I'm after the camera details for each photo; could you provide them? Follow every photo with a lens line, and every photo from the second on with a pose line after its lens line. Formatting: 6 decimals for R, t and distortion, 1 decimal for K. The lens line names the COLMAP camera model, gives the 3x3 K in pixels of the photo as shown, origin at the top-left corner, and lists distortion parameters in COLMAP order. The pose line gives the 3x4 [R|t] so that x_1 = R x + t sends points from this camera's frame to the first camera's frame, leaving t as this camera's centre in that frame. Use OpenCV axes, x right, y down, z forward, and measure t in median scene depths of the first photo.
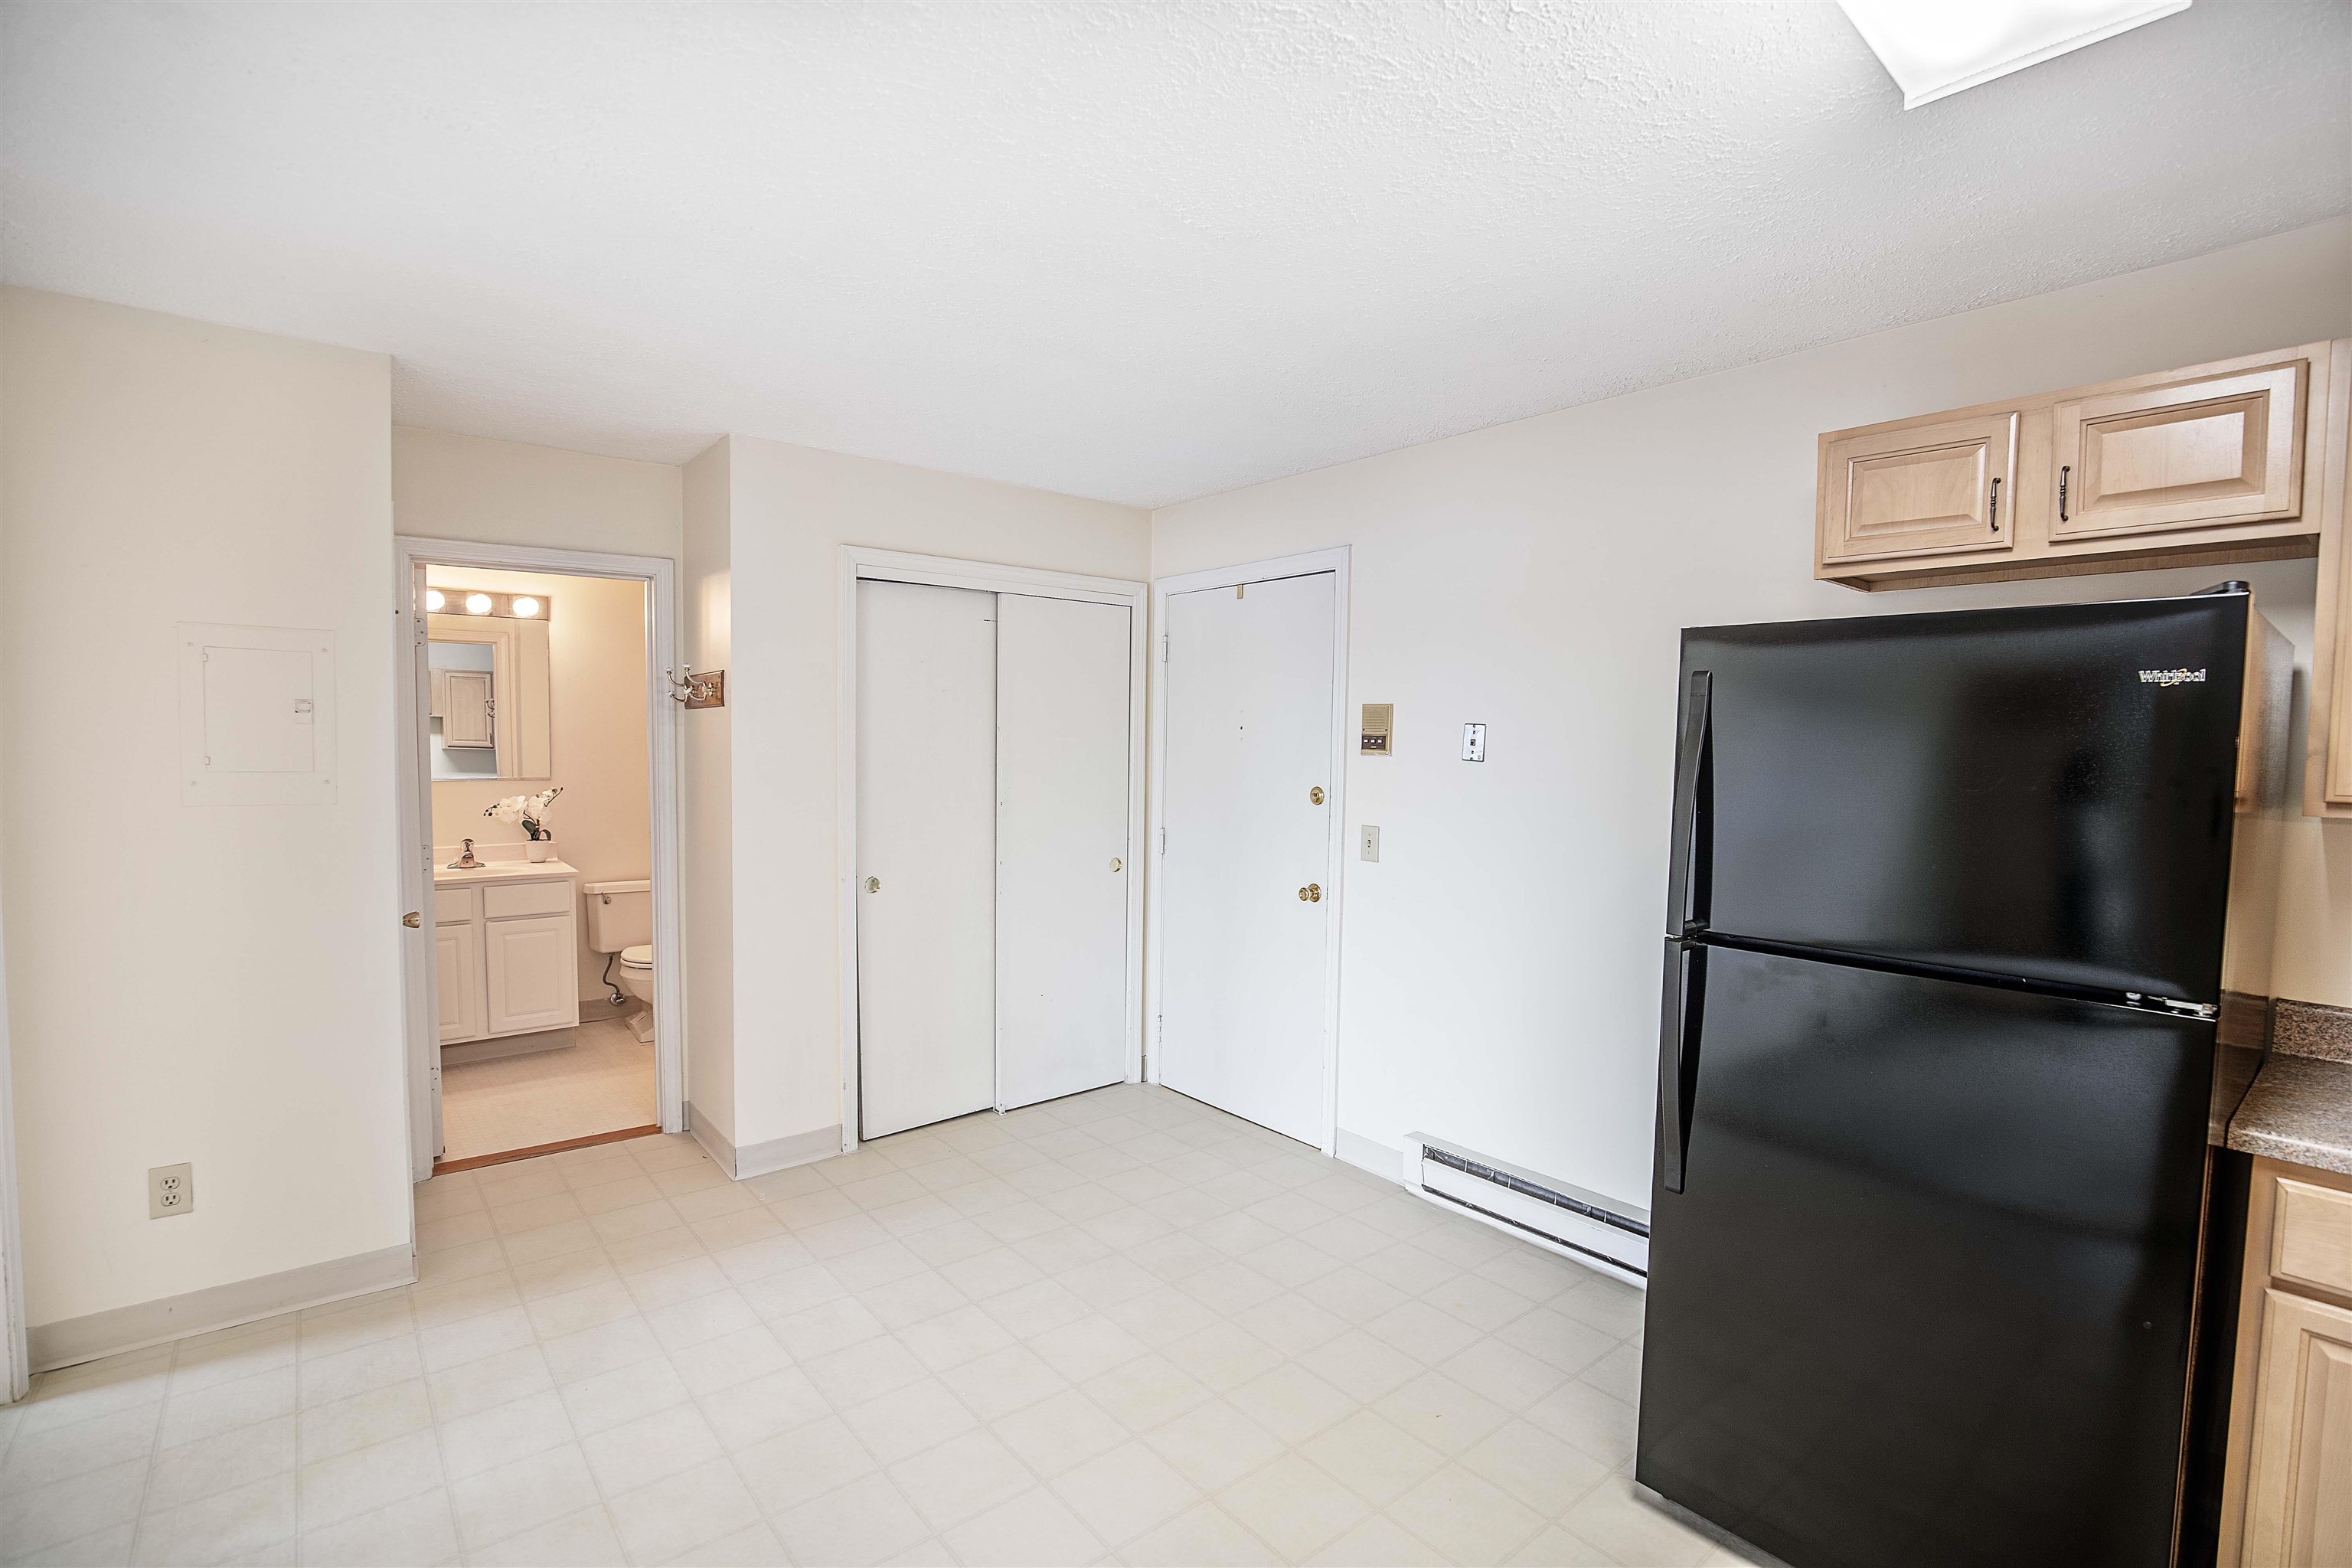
lens RADIAL K [[1093.4, 0, 1172.5], [0, 1093.4, 797.7], [0, 0, 1]] dist [-0.024485, 0.002037]
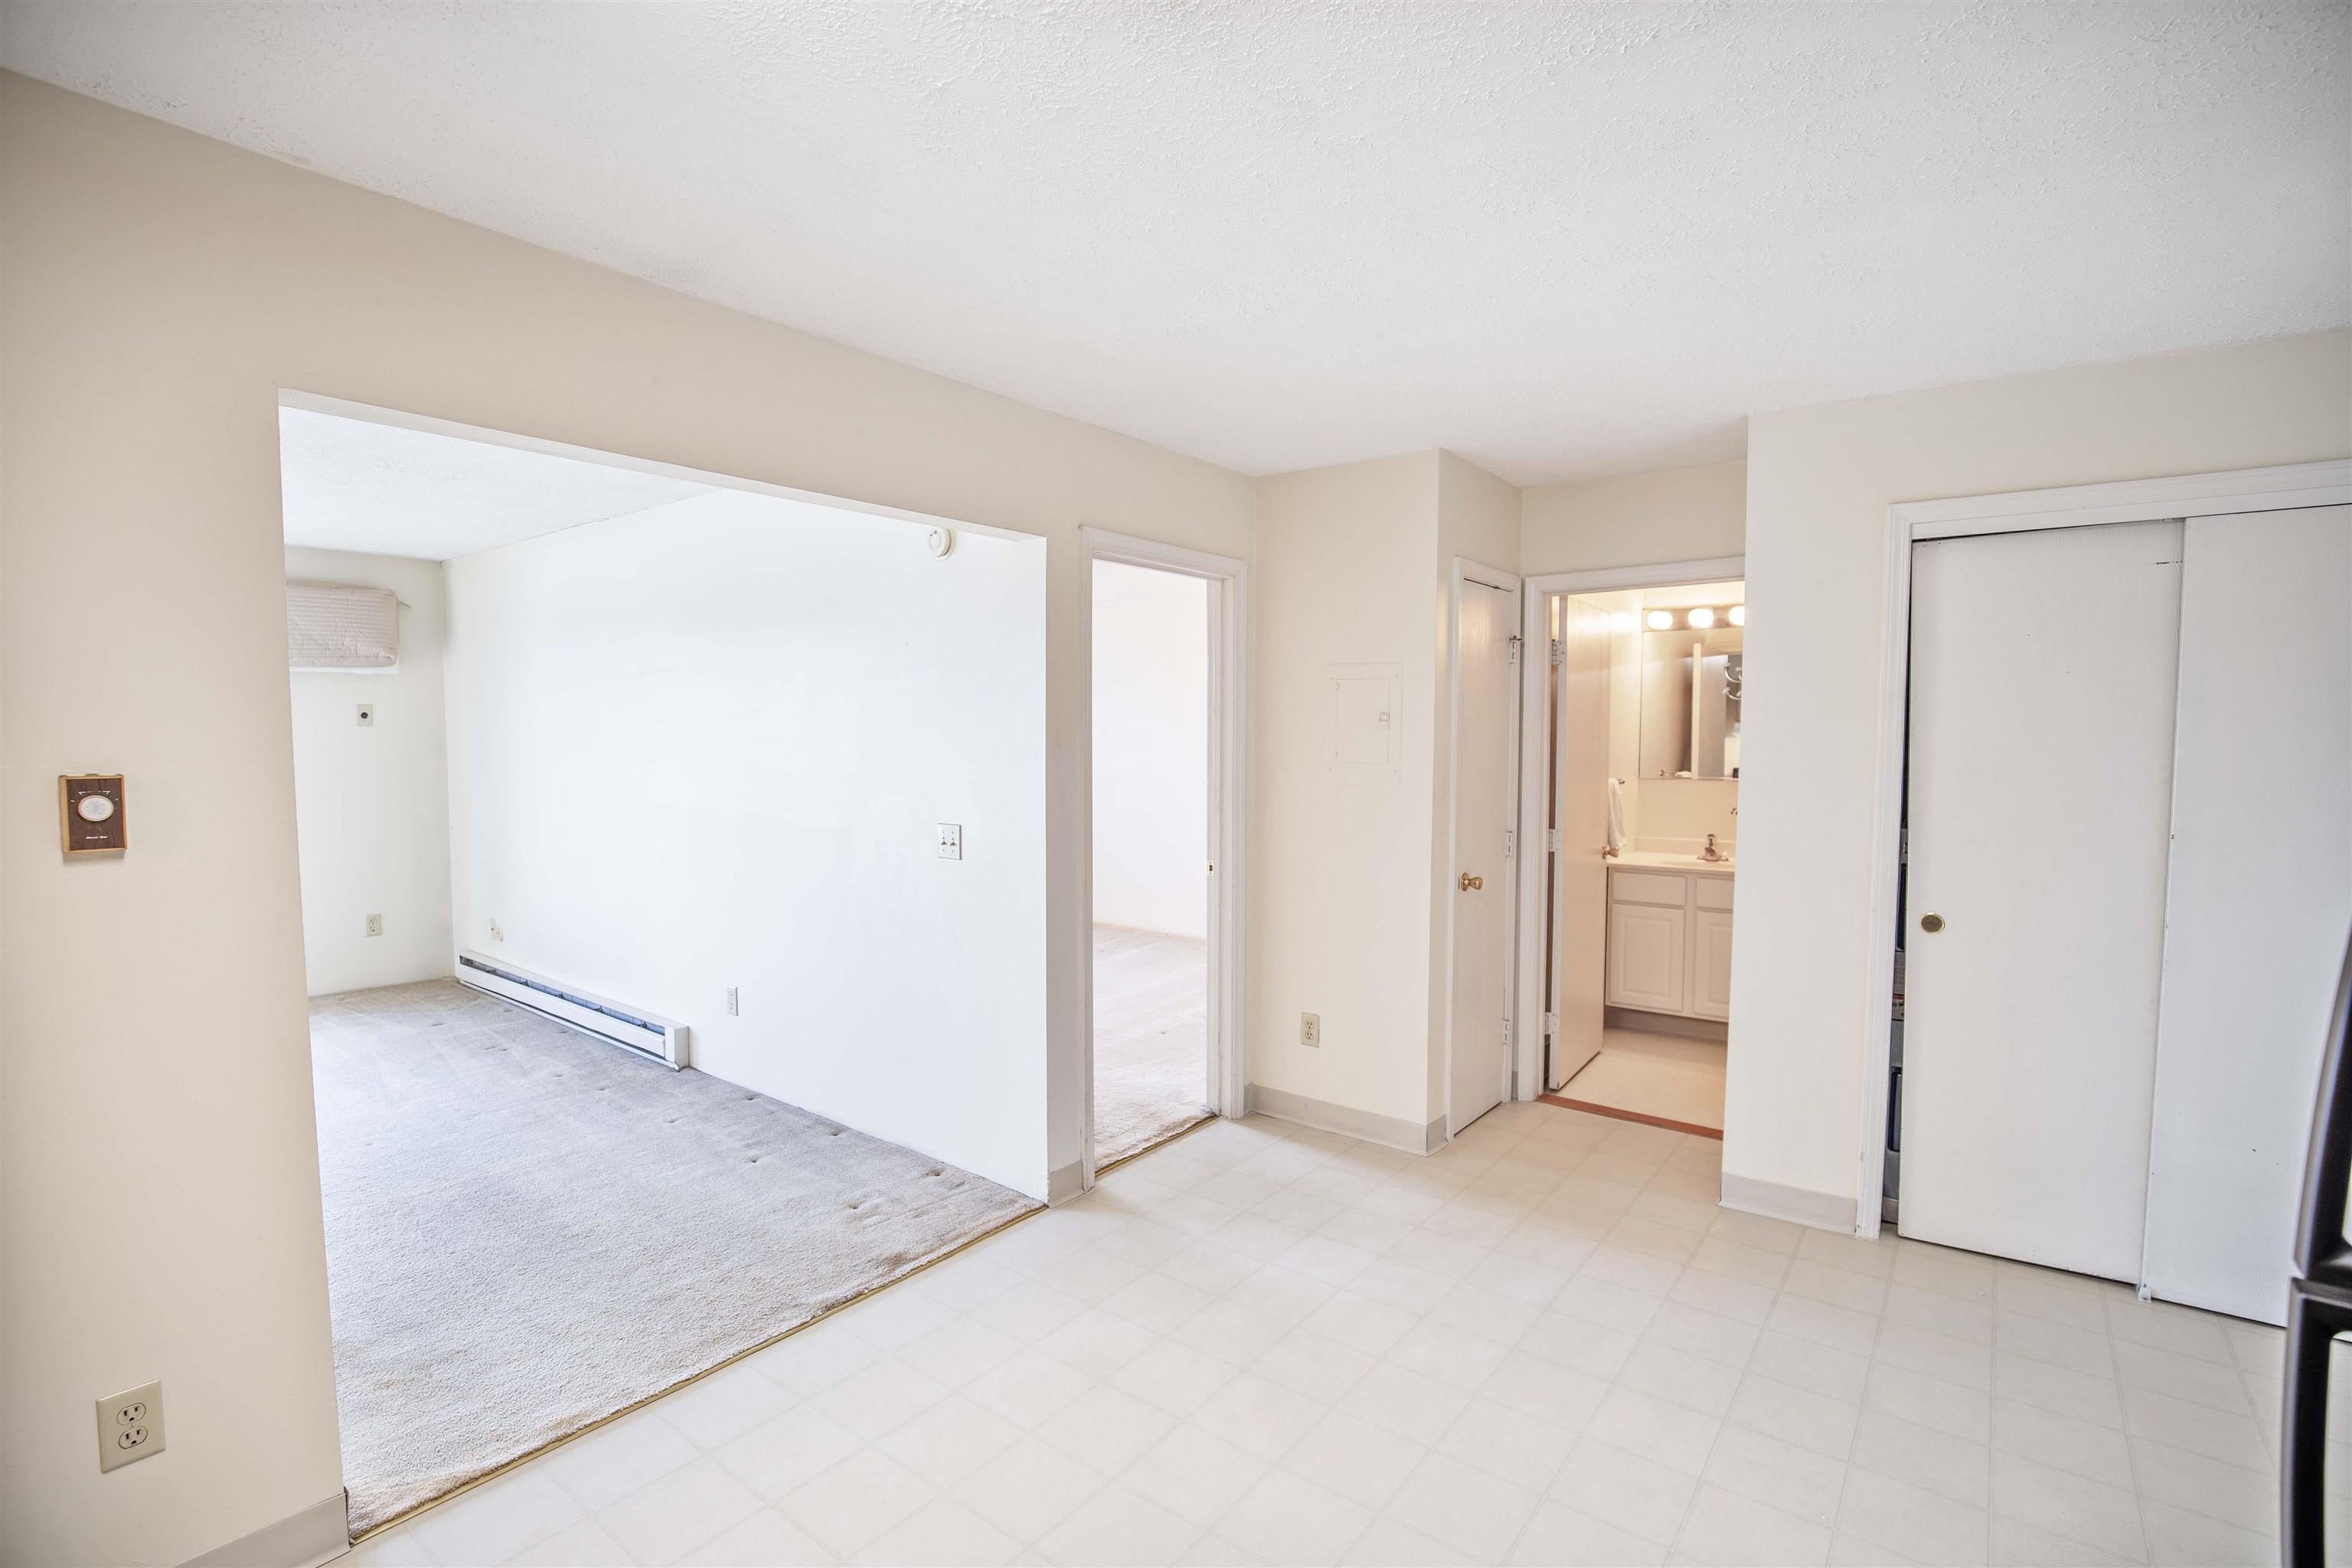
lens RADIAL K [[1093.4, 0, 1172.5], [0, 1093.4, 797.7], [0, 0, 1]] dist [-0.024485, 0.002037]
pose [[0.224616, 0.046449, -0.973340, 0.377593], [-0.052099, 0.998007, 0.035603, -0.011695], [0.973054, 0.042713, 0.226588, 0.291220]]
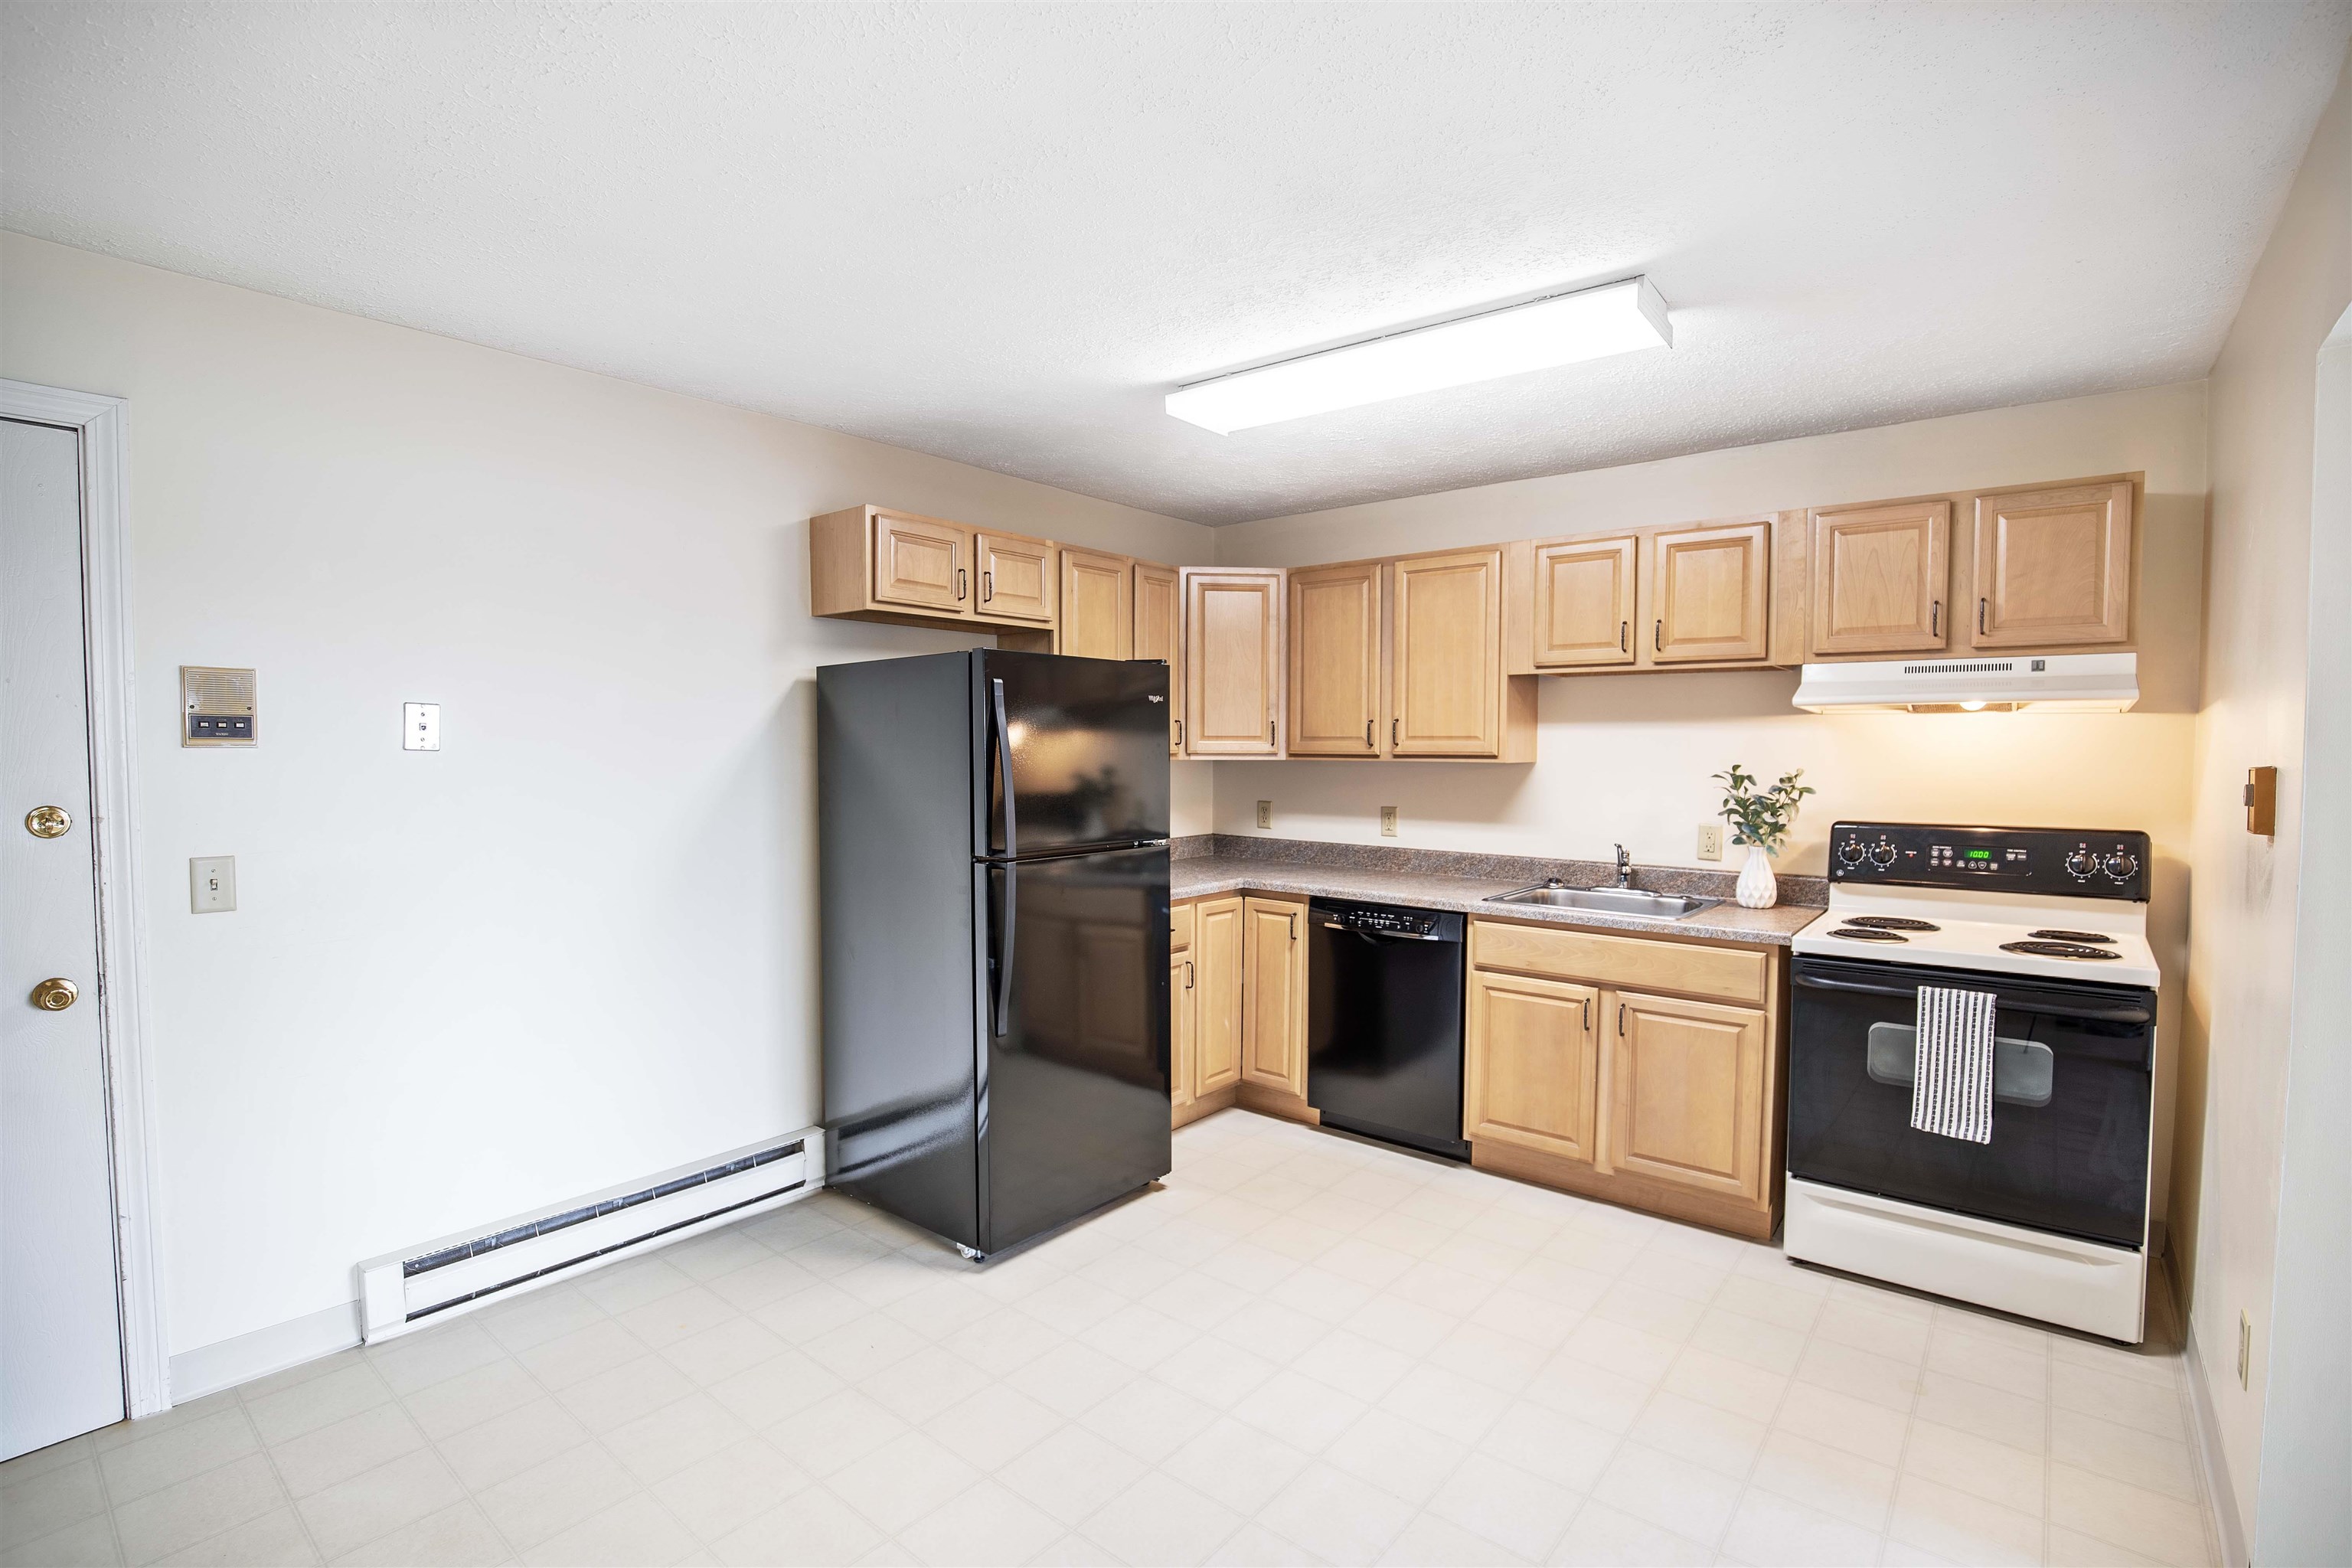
lens RADIAL K [[1093.4, 0, 1172.5], [0, 1093.4, 797.7], [0, 0, 1]] dist [-0.024485, 0.002037]
pose [[-0.191947, -0.062261, 0.979428, -0.541837], [0.046130, 0.996310, 0.072375, -0.028376], [-0.980320, 0.059074, -0.188367, 0.561748]]
